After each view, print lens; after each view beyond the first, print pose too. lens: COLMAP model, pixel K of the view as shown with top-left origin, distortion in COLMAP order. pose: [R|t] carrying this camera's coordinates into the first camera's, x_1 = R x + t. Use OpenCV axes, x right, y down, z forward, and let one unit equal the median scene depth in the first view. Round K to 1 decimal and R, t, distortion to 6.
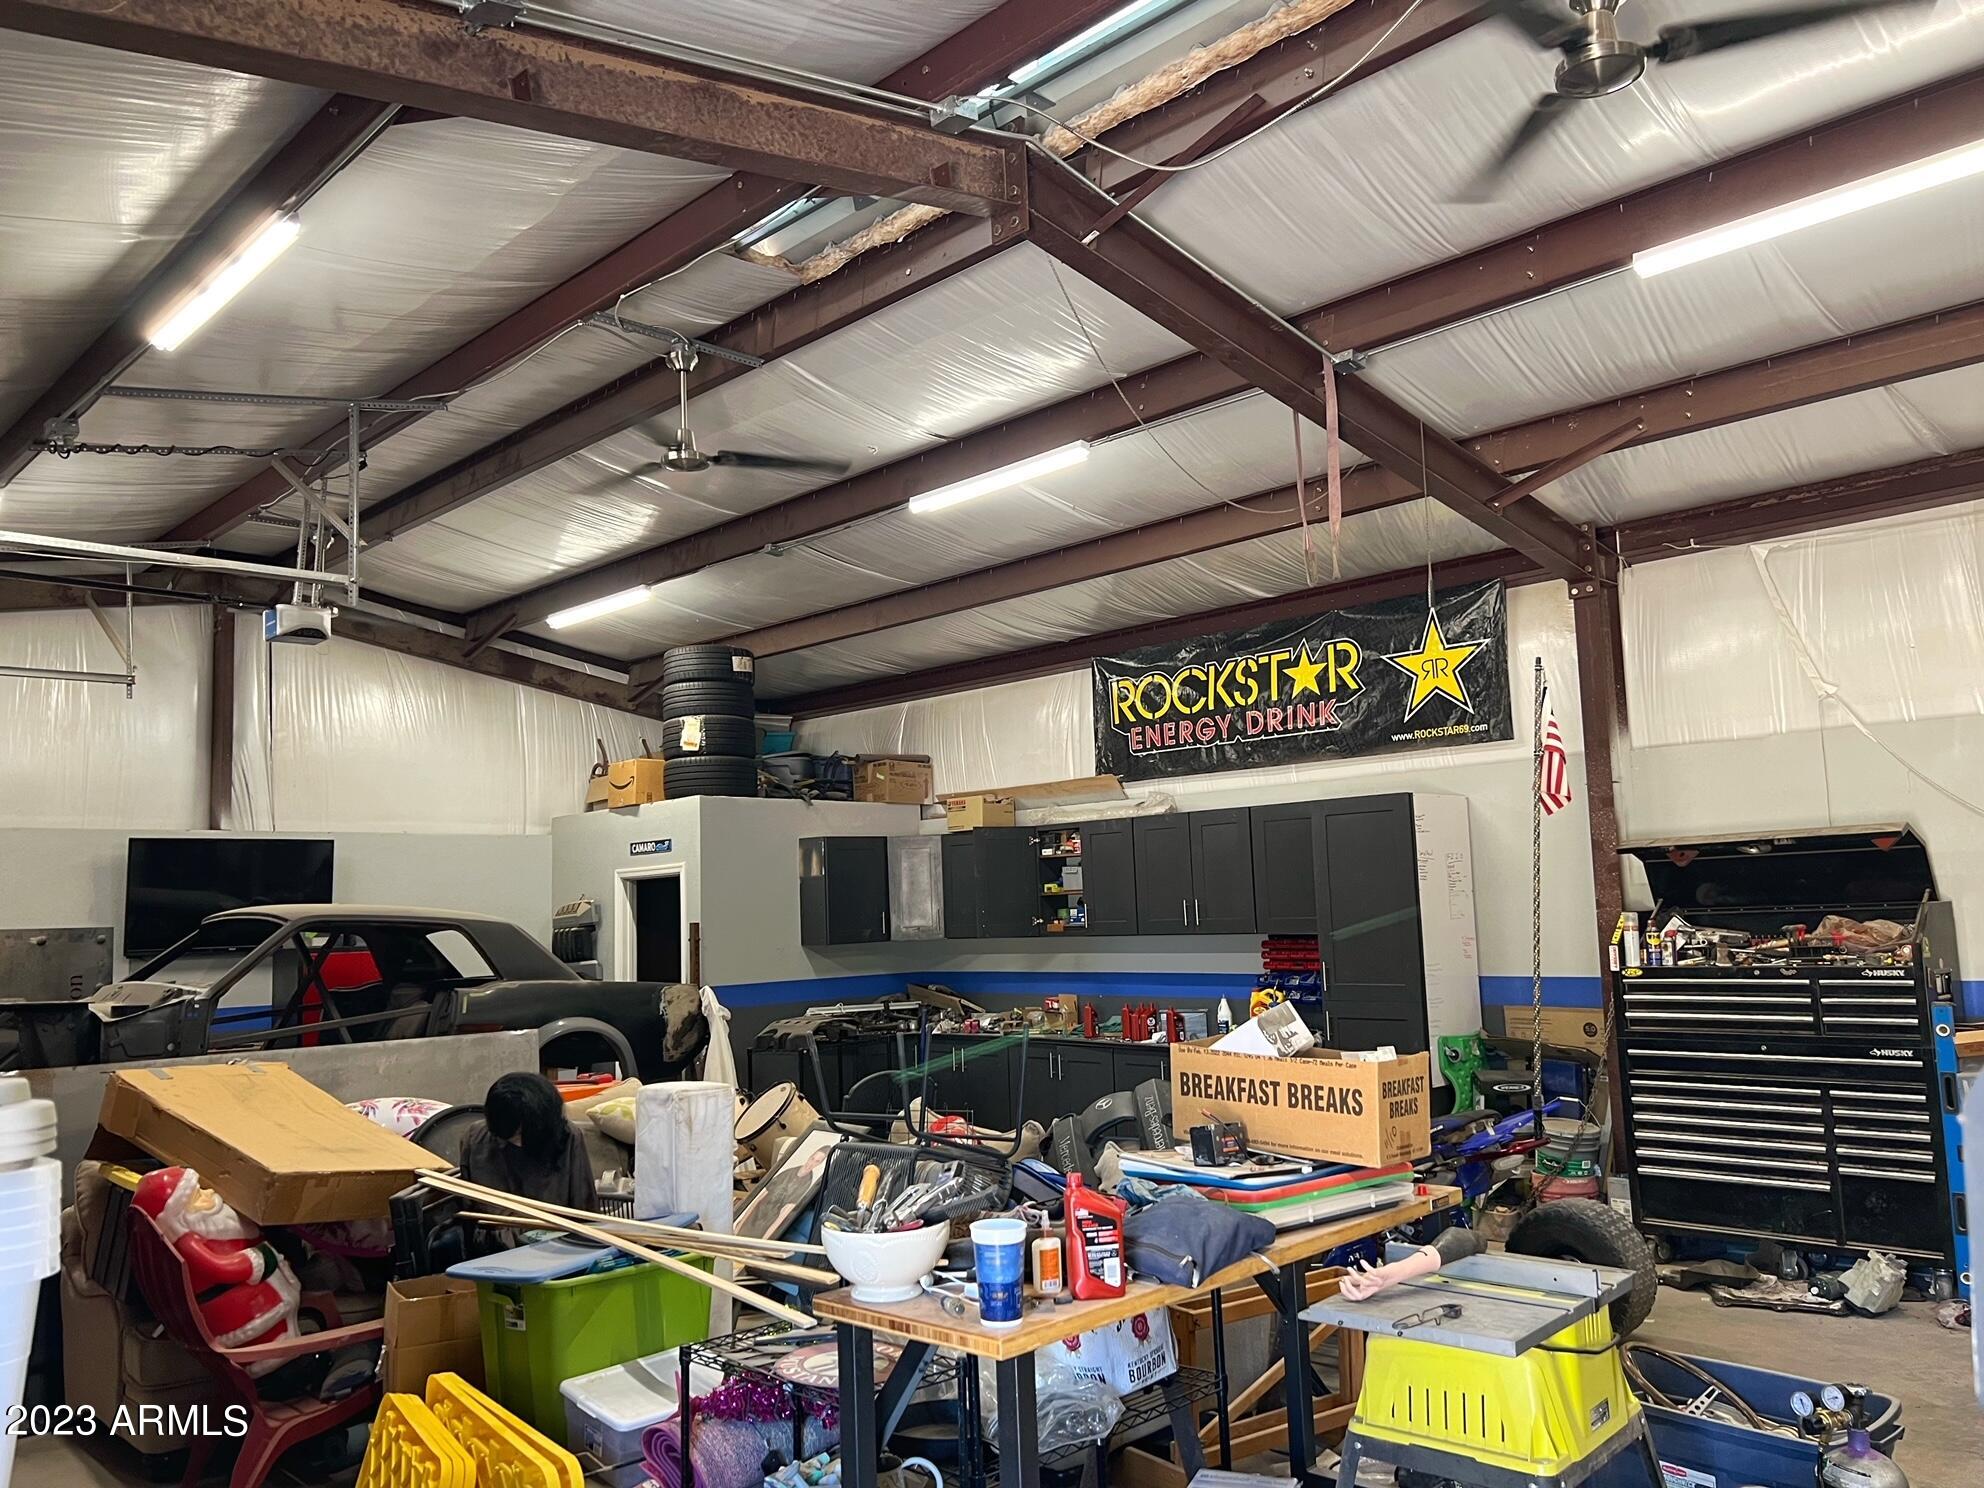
lens RADIAL K [[1499.2, 0, 992.0], [0, 1499.2, 744.0], [0, 0, 1]] dist [0.115794, -0.143225]
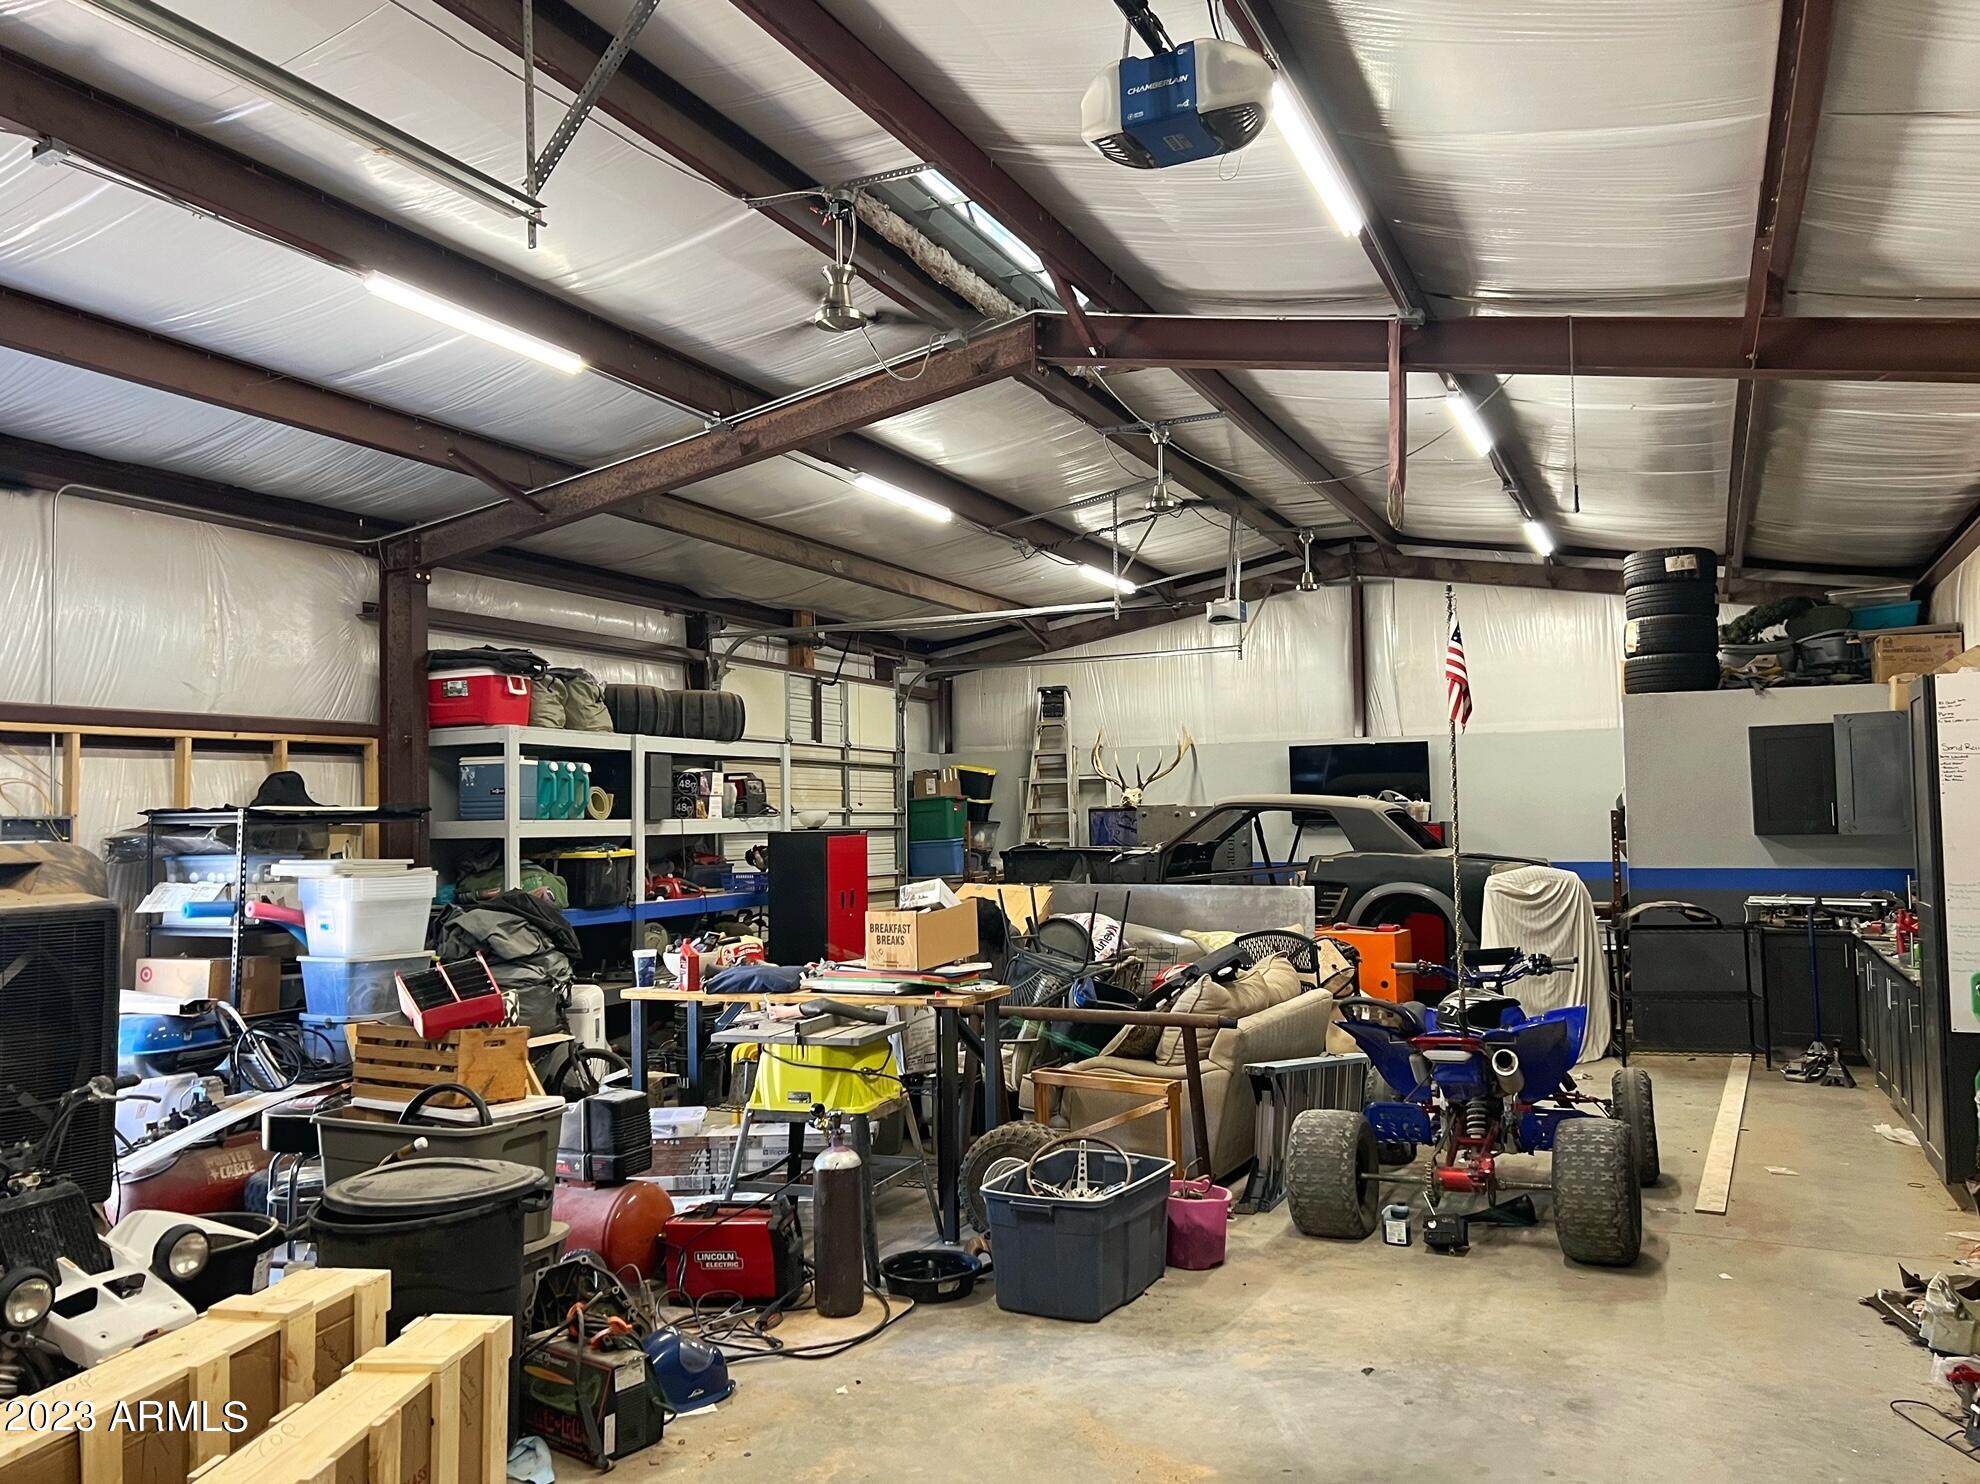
lens RADIAL K [[1523.0, 0, 968.4], [0, 1523.0, 750.7], [0, 0, 1]] dist [0.013972, 0.006218]
pose [[0.330149, -0.013981, -0.943825, 0.671865], [0.111375, 0.993483, 0.024242, -0.005043], [0.937335, -0.113122, 0.329555, 0.181631]]
